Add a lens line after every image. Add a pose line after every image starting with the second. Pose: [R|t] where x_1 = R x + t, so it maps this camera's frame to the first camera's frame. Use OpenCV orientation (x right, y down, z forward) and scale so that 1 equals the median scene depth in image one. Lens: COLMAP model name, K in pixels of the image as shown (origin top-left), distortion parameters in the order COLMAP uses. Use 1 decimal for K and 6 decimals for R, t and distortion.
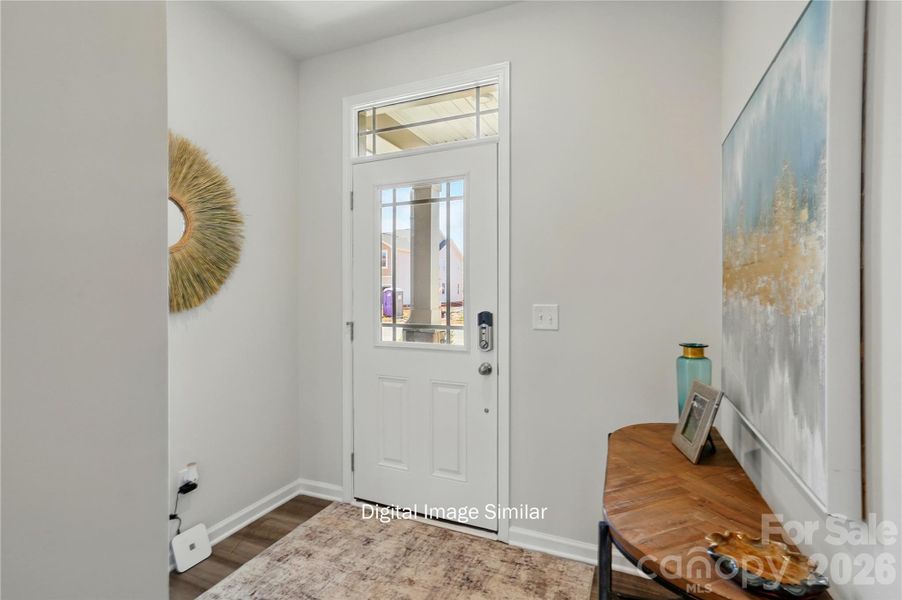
lens RADIAL K [[427.5, 0, 451.2], [0, 427.5, 294.2], [0, 0, 1]] dist [-0.014077, 0.006378]
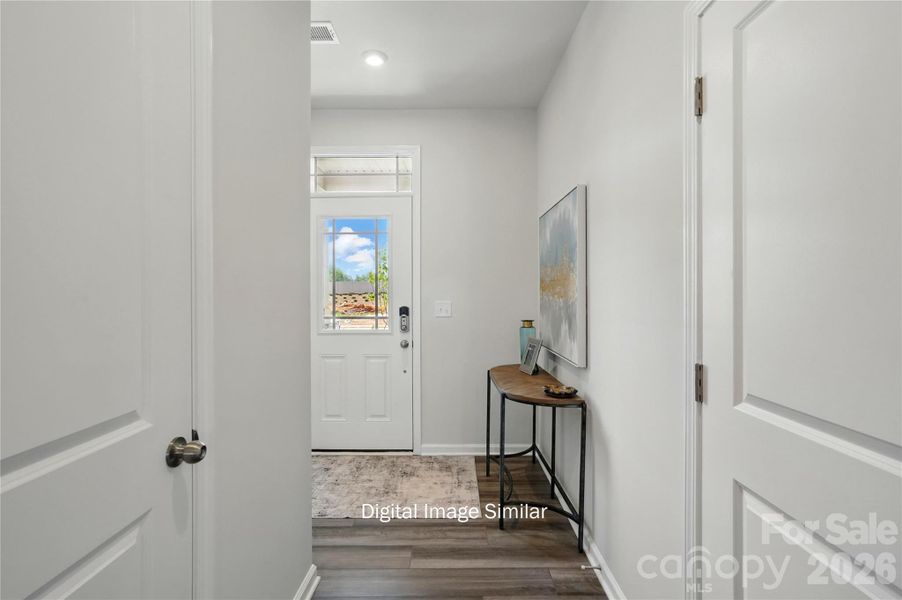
lens RADIAL K [[427.5, 0, 449.0], [0, 427.5, 298.0], [0, 0, 1]] dist [-0.014077, 0.006378]
pose [[0.920905, -0.007563, 0.389713, -0.440842], [0.005047, 0.999959, 0.007479, 0.000367], [-0.389754, -0.004920, 0.920906, -0.556408]]
